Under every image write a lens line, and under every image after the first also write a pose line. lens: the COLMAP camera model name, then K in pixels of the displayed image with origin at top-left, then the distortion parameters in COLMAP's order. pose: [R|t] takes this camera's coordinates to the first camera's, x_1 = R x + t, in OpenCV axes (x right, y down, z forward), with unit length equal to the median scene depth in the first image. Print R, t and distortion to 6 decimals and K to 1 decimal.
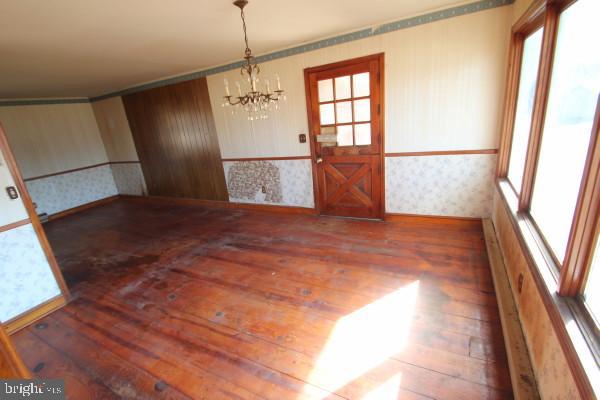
lens RADIAL K [[281.1, 0, 298.6], [0, 281.1, 196.2], [0, 0, 1]] dist [0.000448, -0.000132]
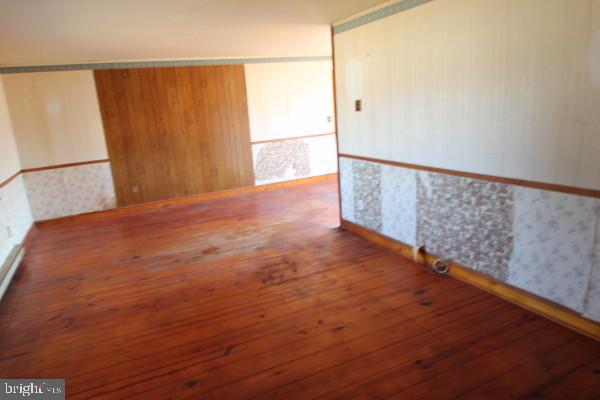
lens RADIAL K [[407.9, 0, 299.4], [0, 407.9, 201.8], [0, 0, 1]] dist [-0.006943, 0.000496]
pose [[0.588843, -0.110894, 0.800603, -1.392981], [0.260099, 0.963851, -0.057796, 0.210649], [-0.765253, 0.242269, 0.596401, 0.028165]]
